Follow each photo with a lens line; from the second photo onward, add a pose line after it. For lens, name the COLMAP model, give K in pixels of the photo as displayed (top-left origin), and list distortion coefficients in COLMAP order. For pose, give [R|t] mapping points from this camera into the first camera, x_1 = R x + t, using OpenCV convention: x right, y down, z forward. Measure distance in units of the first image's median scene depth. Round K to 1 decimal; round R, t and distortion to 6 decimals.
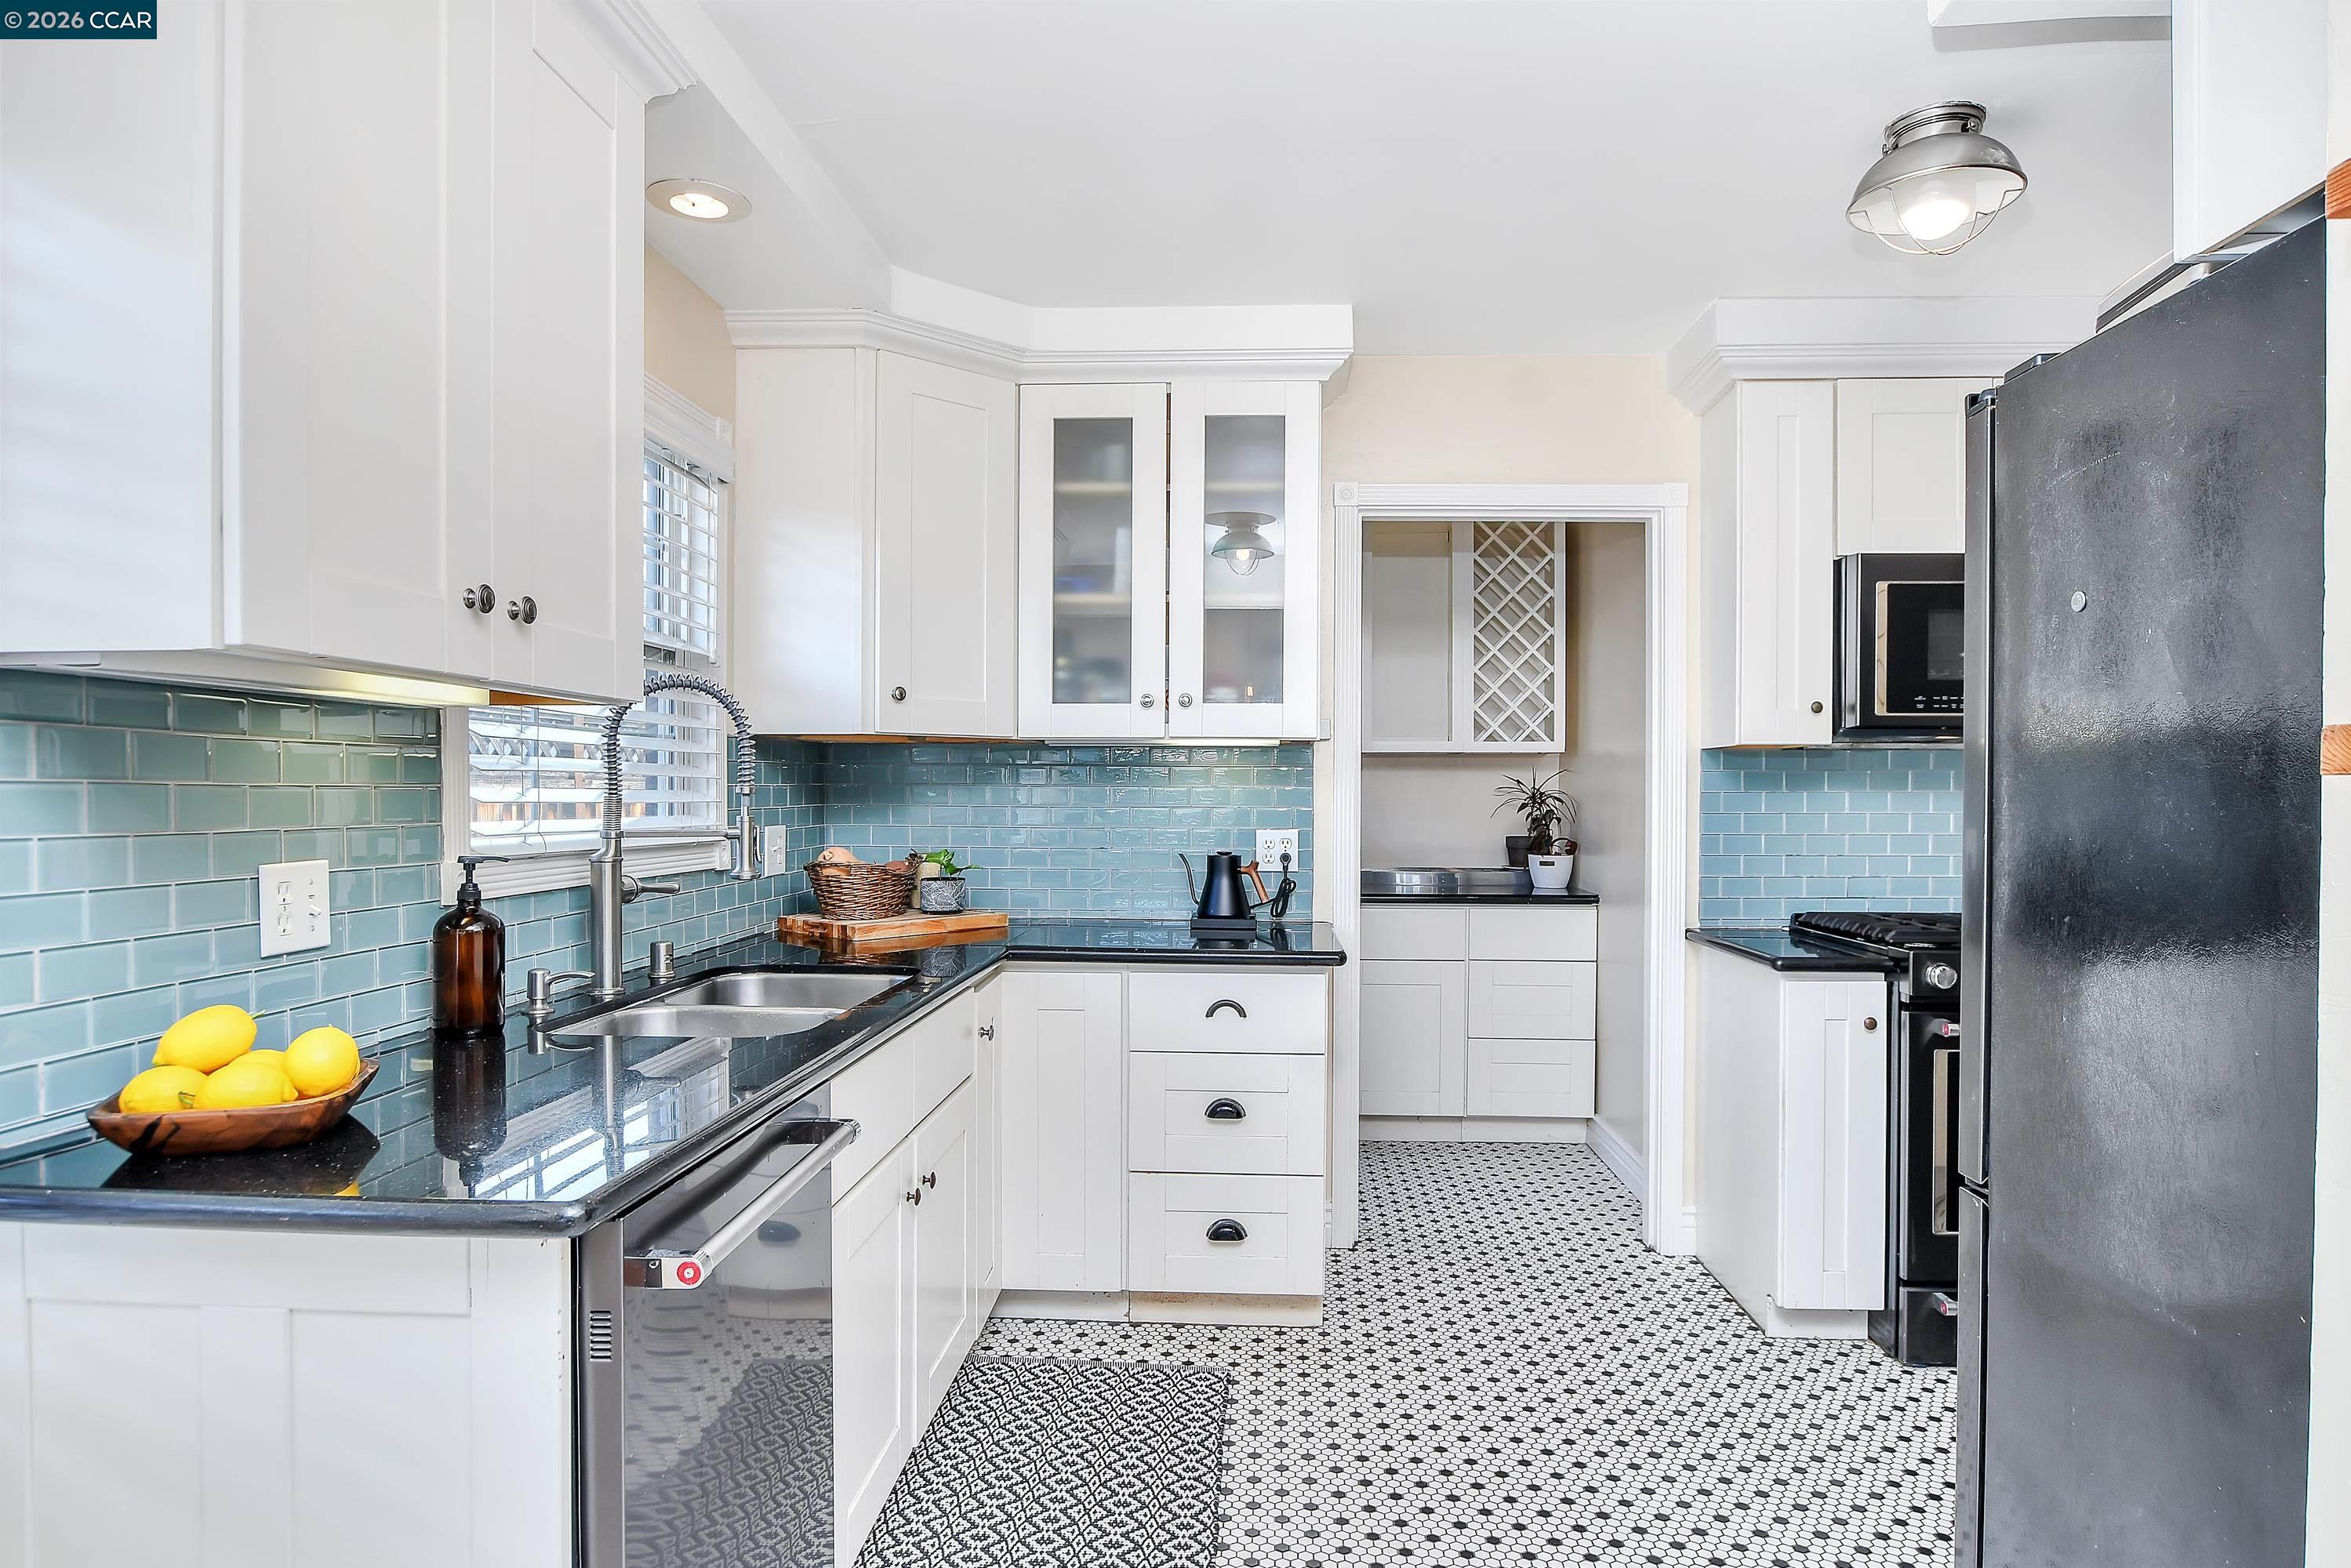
lens RADIAL K [[1292.8, 0, 1181.4], [0, 1292.8, 799.9], [0, 0, 1]] dist [-0.020884, 0.006238]
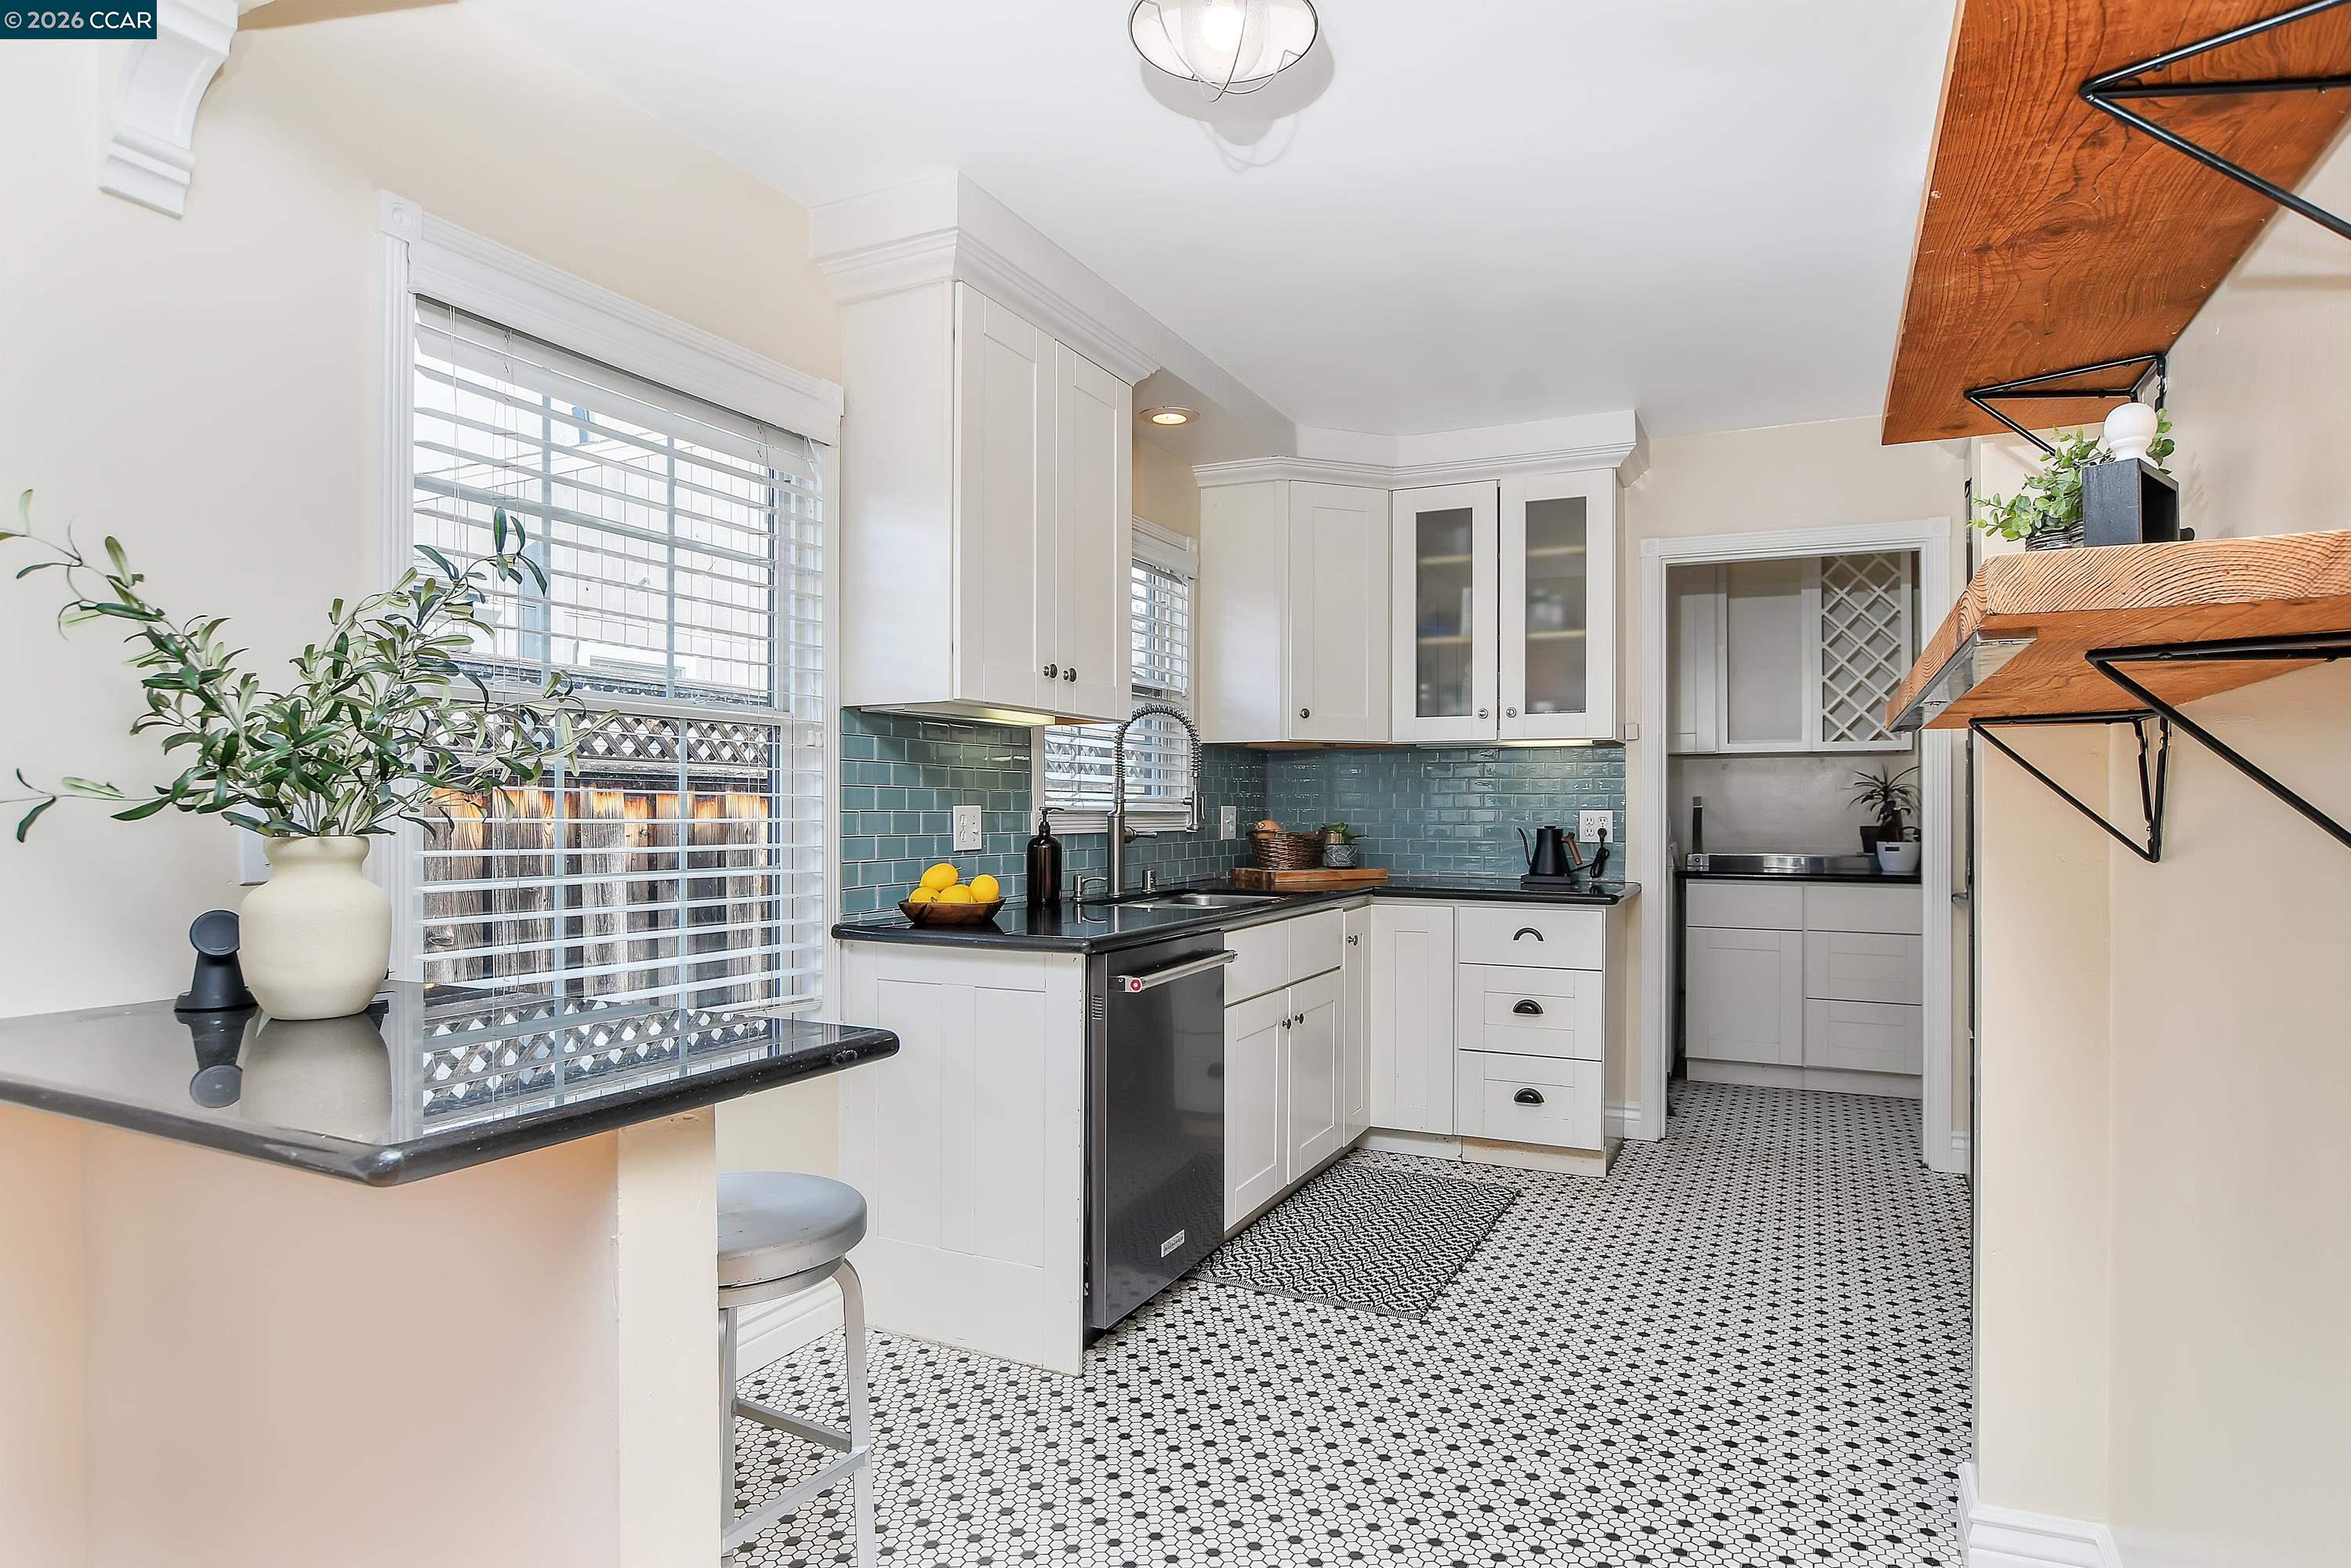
lens RADIAL K [[1293.0, 0, 1172.6], [0, 1293.0, 791.0], [0, 0, 1]] dist [-0.020884, 0.006238]
pose [[0.919881, -0.005510, -0.392159, 0.223461], [-0.003734, 0.999733, -0.022806, 0.040694], [0.392180, 0.022443, 0.919615, -0.413809]]
